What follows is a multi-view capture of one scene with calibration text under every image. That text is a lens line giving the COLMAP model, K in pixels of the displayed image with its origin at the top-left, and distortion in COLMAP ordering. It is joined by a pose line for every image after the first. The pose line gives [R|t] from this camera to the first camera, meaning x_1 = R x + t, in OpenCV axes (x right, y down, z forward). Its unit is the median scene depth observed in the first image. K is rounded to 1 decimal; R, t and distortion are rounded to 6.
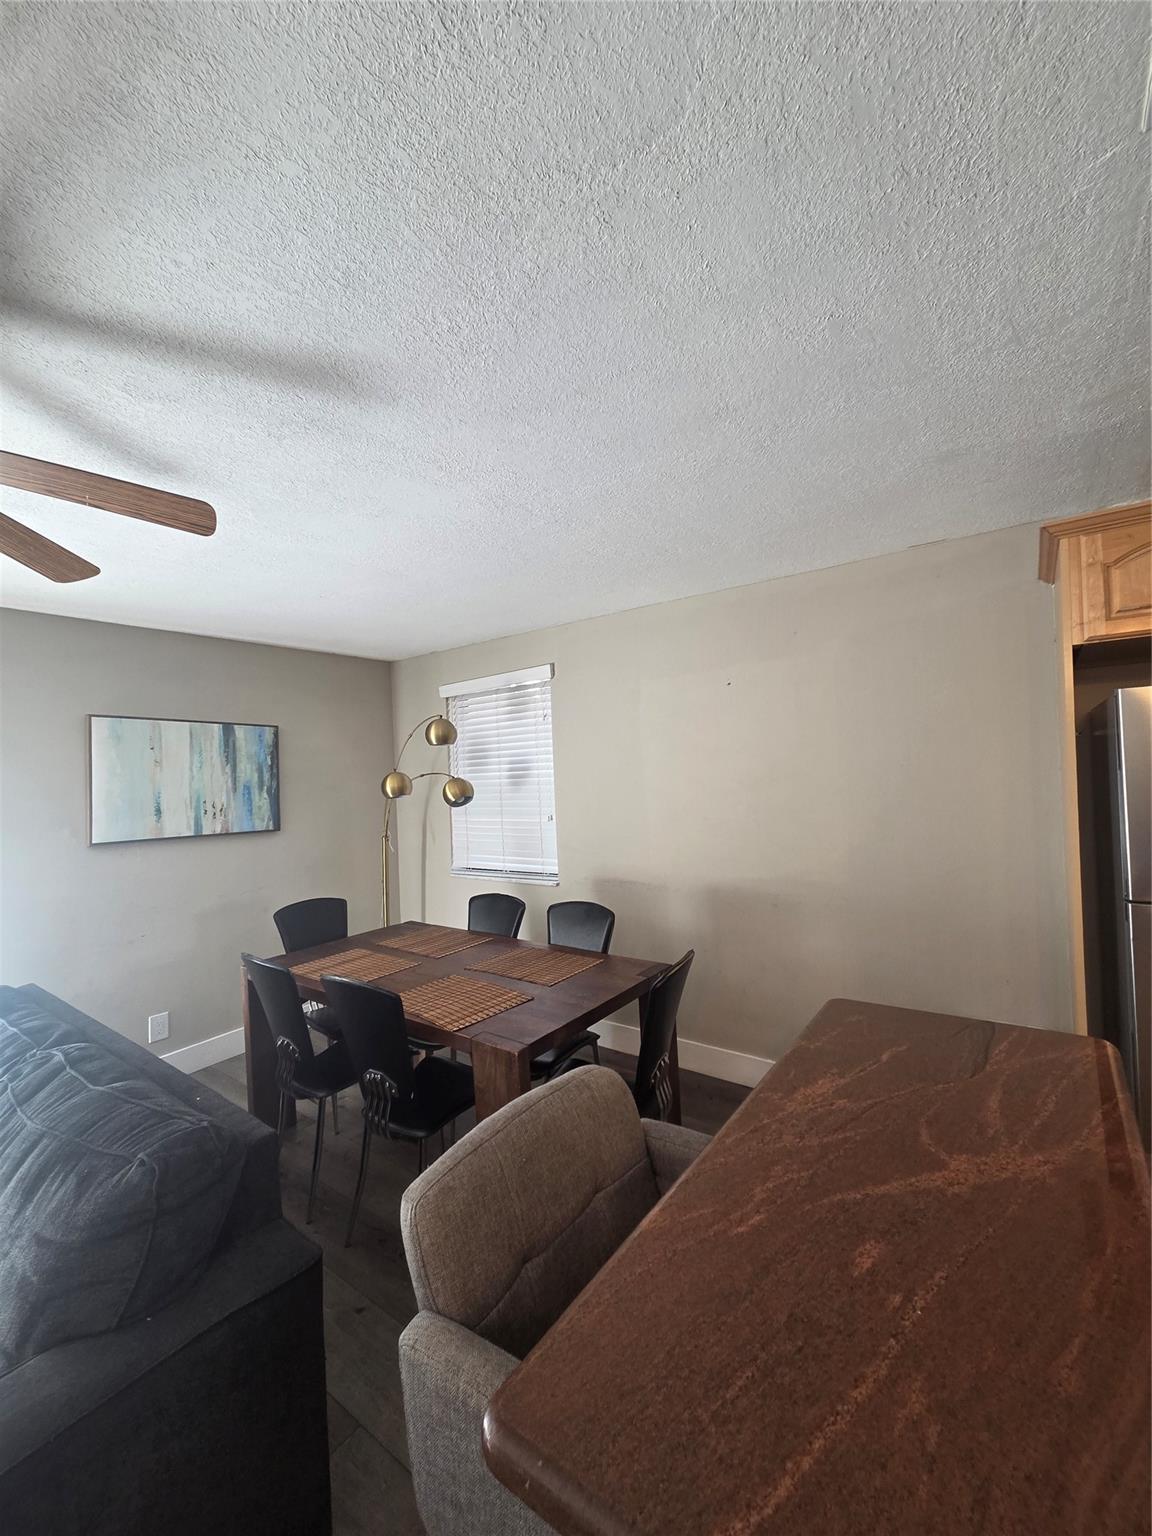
lens RADIAL K [[629.1, 0, 583.1], [0, 629.1, 767.6], [0, 0, 1]] dist [0.002778, -0.000490]
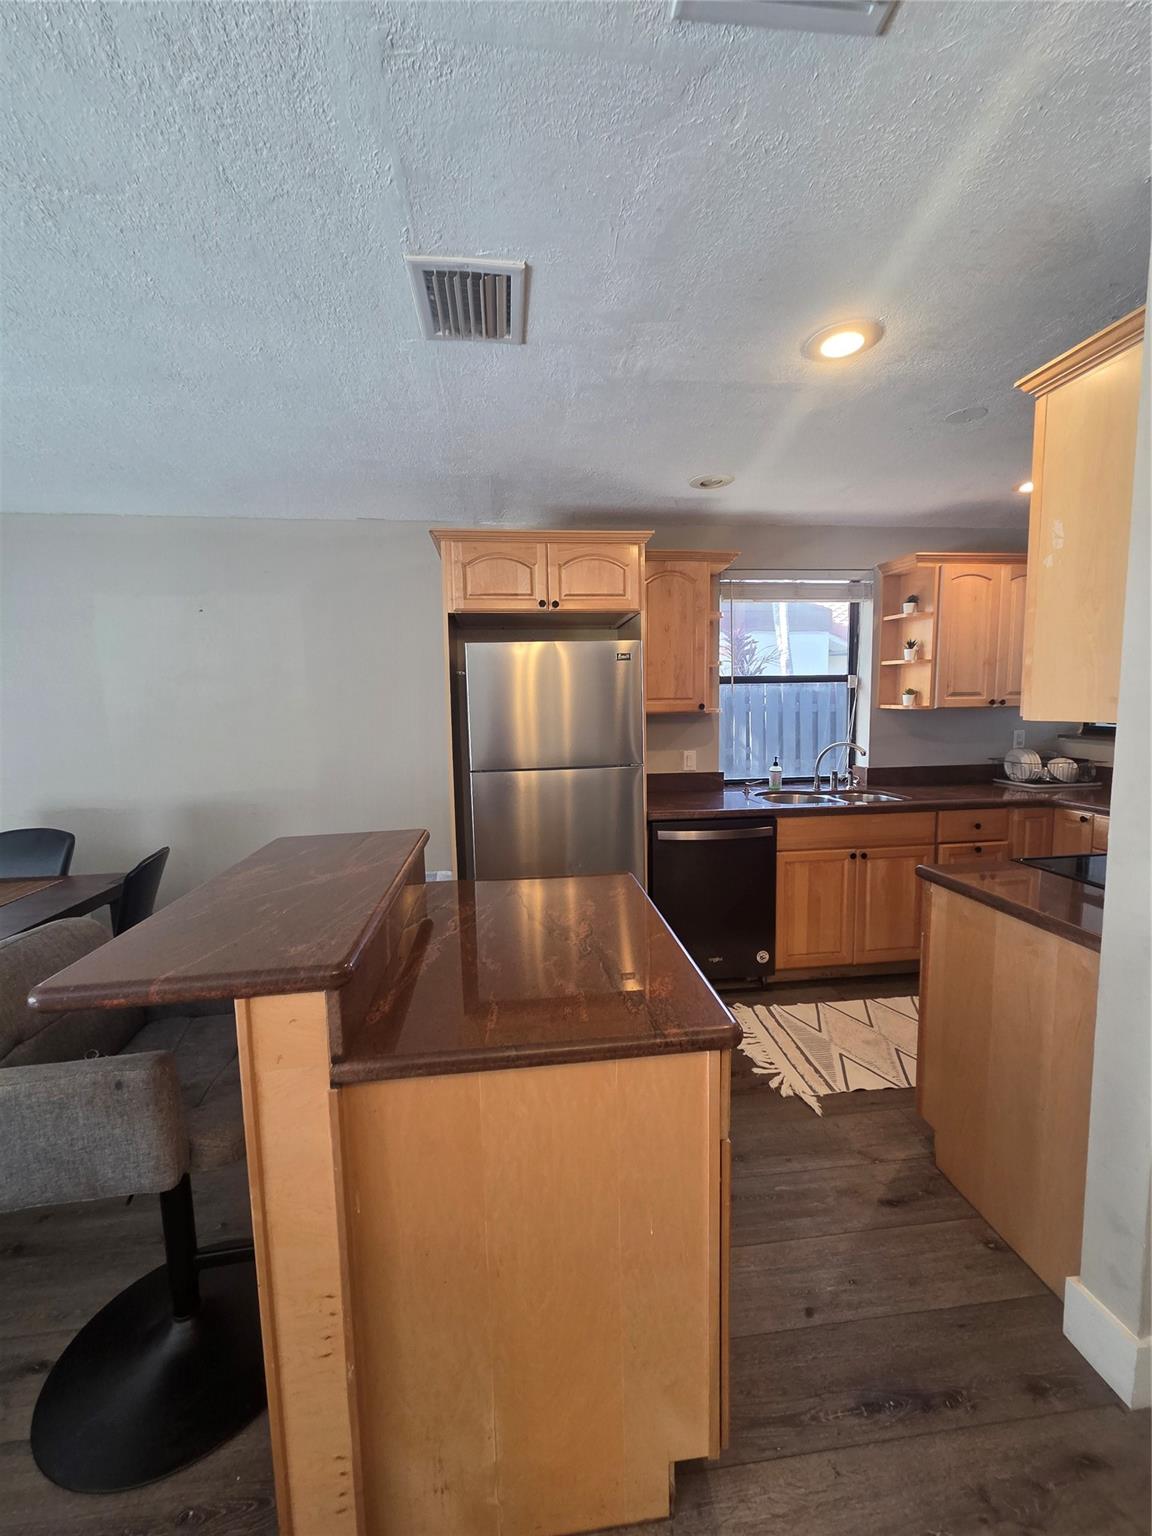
lens RADIAL K [[629.1, 0, 579.3], [0, 629.1, 767.5], [0, 0, 1]] dist [0.002778, -0.000490]
pose [[0.733282, -0.047735, 0.678247, -0.078090], [-0.013949, 0.996266, 0.085198, 0.071955], [-0.679781, -0.071935, 0.729879, -0.563860]]
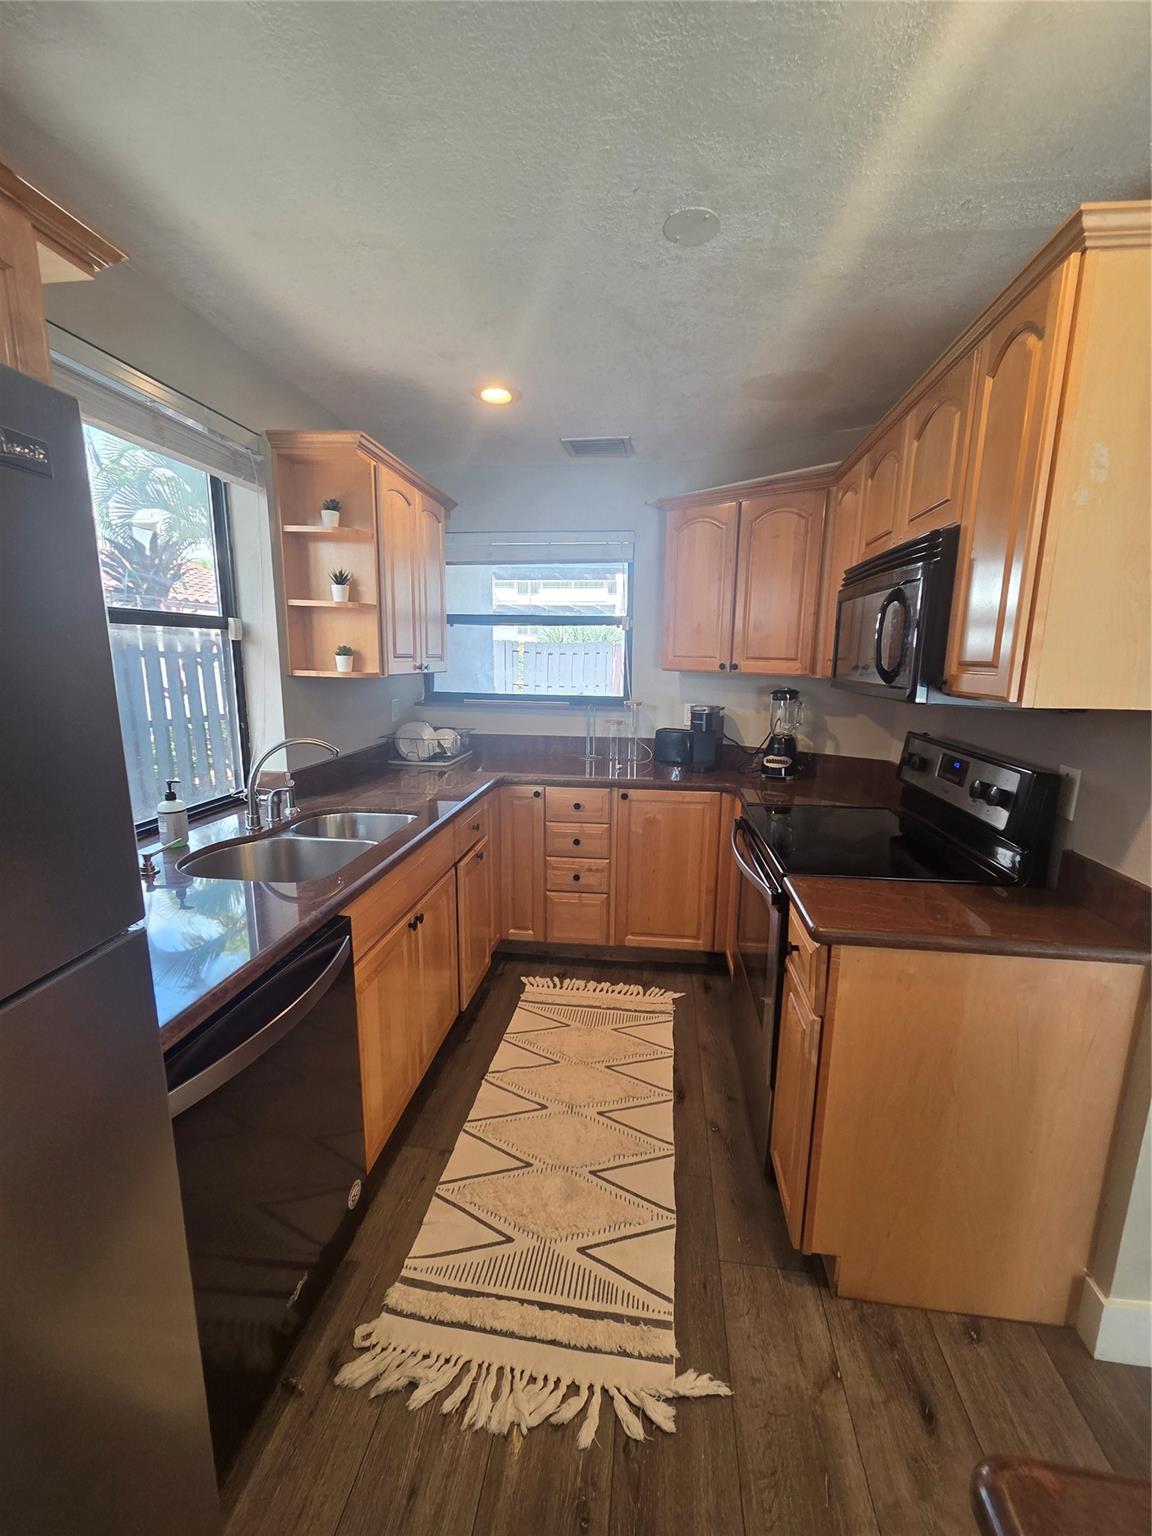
lens RADIAL K [[629.1, 0, 580.2], [0, 629.1, 773.5], [0, 0, 1]] dist [0.002778, -0.000490]
pose [[-0.487352, -0.133596, 0.862925, 0.971541], [-0.002694, 0.988452, 0.151508, 0.026265], [-0.873201, 0.071513, -0.482084, 0.887000]]
